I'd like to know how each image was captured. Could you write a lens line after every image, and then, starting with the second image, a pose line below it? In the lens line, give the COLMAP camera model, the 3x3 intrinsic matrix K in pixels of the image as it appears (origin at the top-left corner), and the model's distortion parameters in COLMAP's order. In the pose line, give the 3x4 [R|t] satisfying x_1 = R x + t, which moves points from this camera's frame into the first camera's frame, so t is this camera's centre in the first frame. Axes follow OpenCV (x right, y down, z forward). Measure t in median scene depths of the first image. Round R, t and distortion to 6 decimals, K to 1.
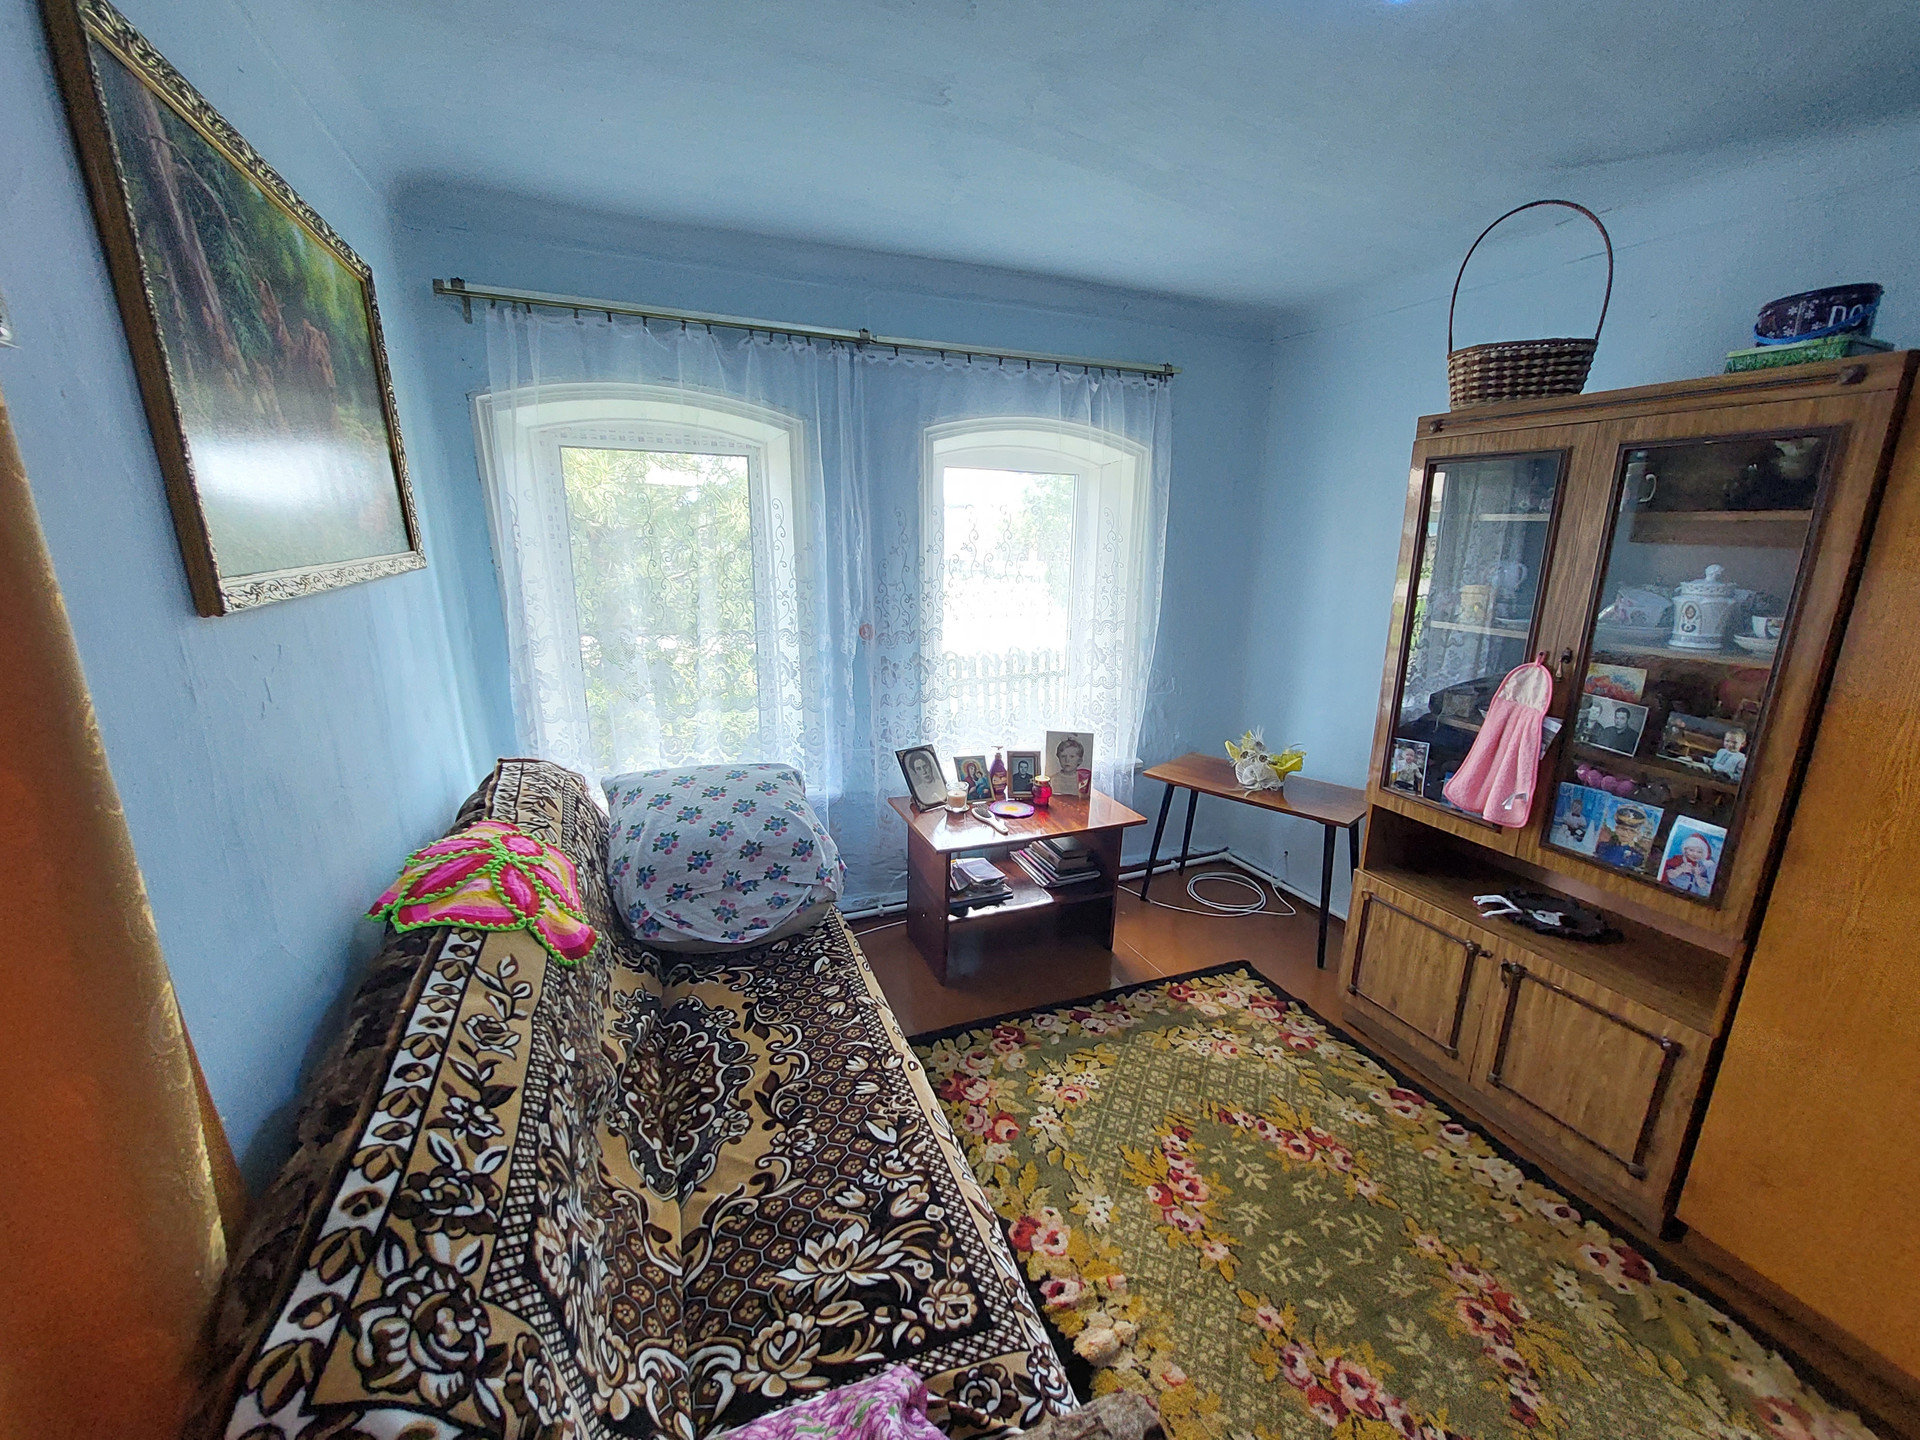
lens RADIAL K [[759.8, 0, 947.0], [0, 759.8, 730.2], [0, 0, 1]] dist [-0.016337, -0.000212]
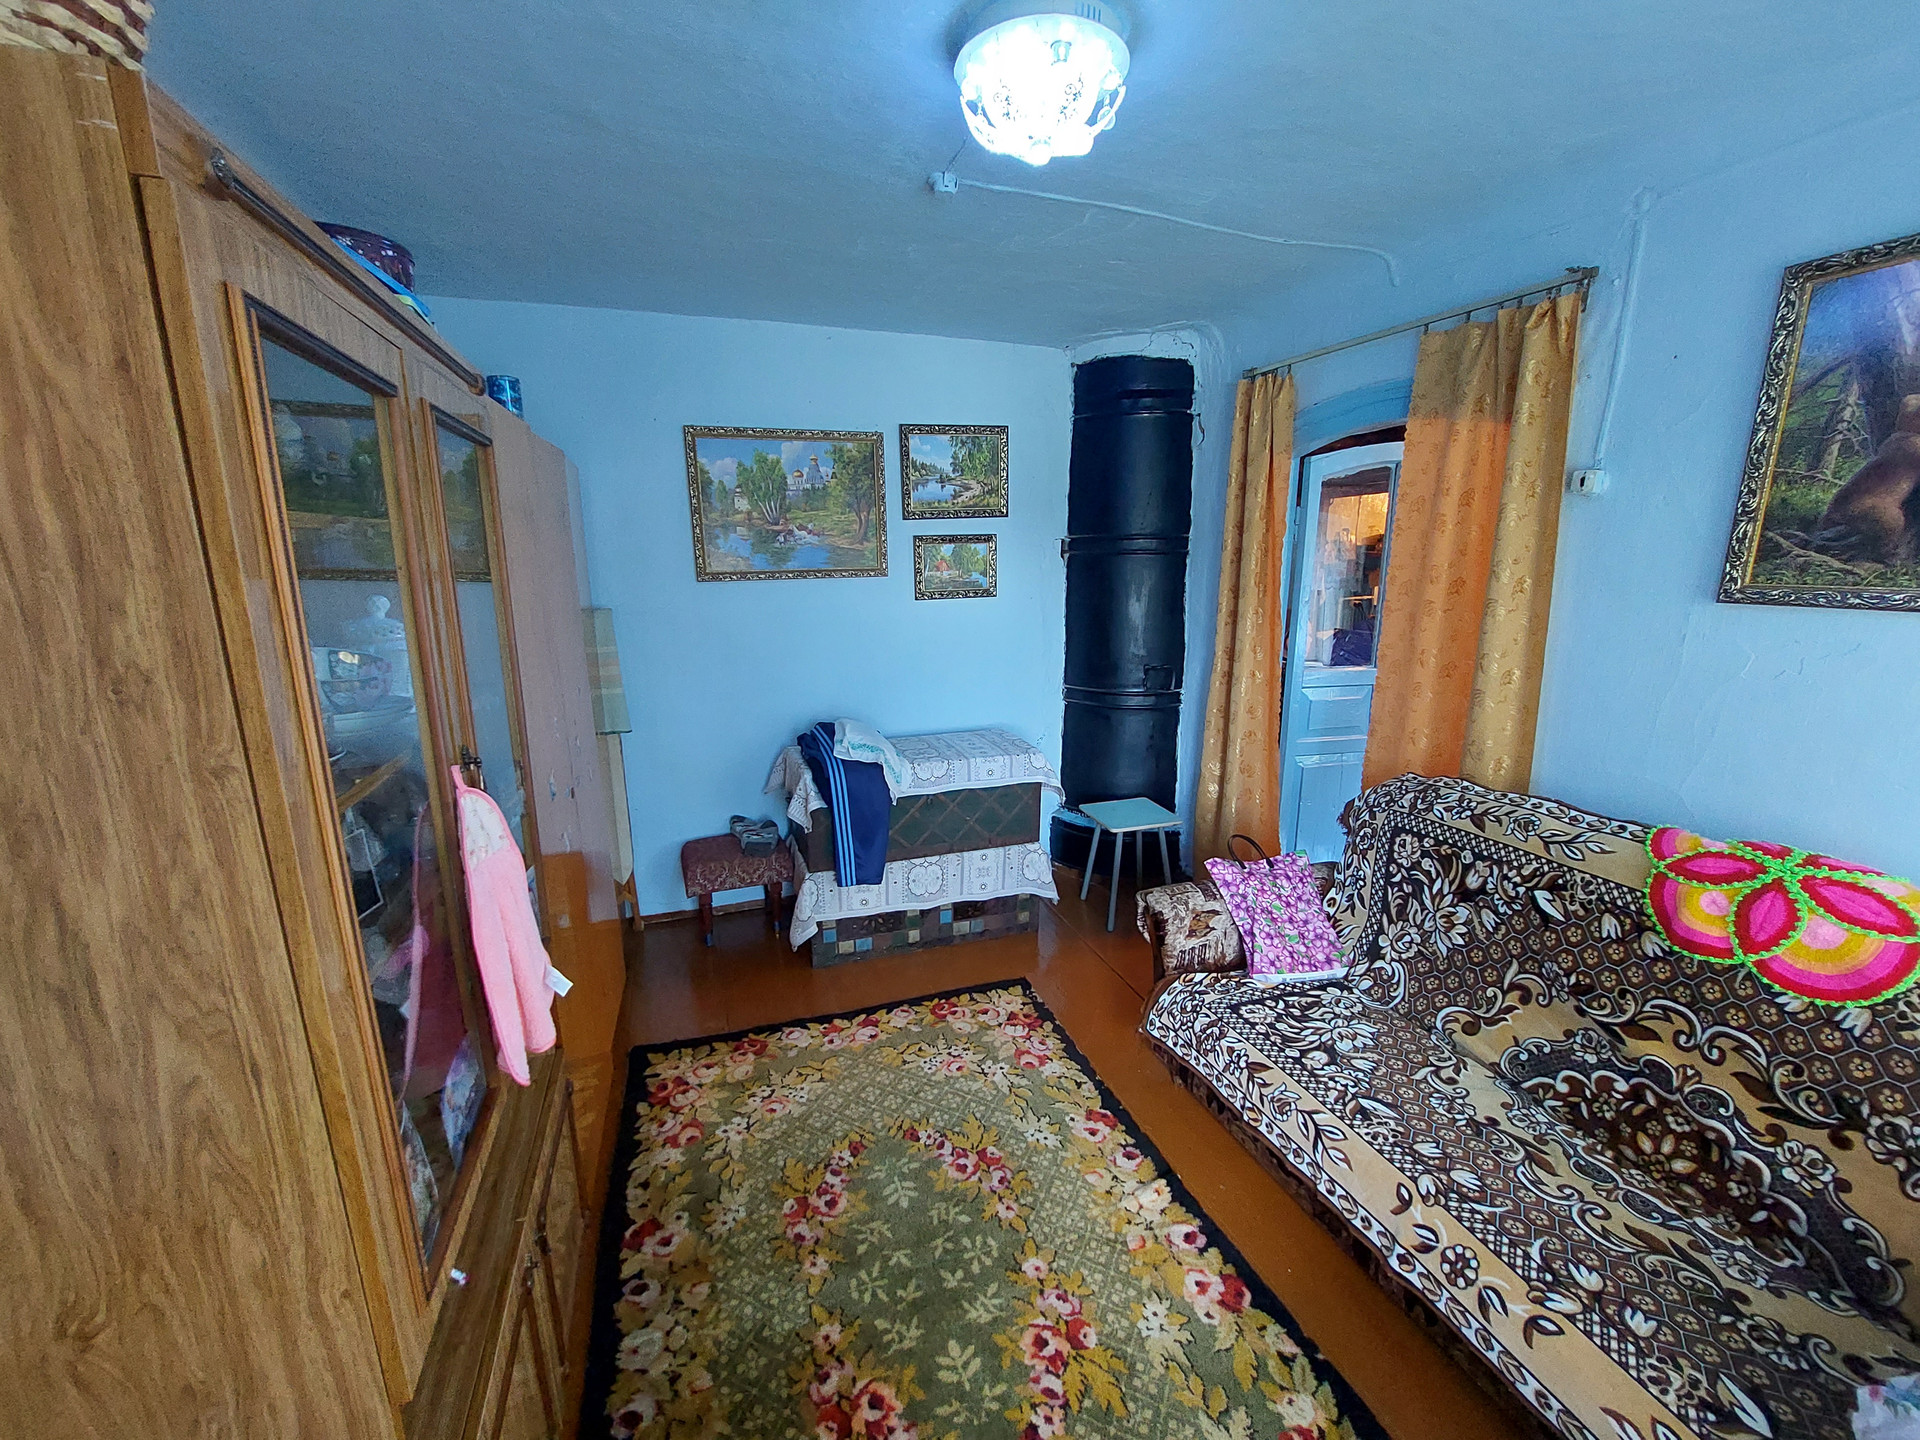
lens RADIAL K [[759.8, 0, 941.9], [0, 759.8, 730.8], [0, 0, 1]] dist [-0.016337, -0.000212]
pose [[-0.998628, -0.011890, 0.050993, 0.547505], [0.013403, 0.883380, 0.468465, -0.515199], [-0.050616, 0.468506, -0.882009, 1.943728]]
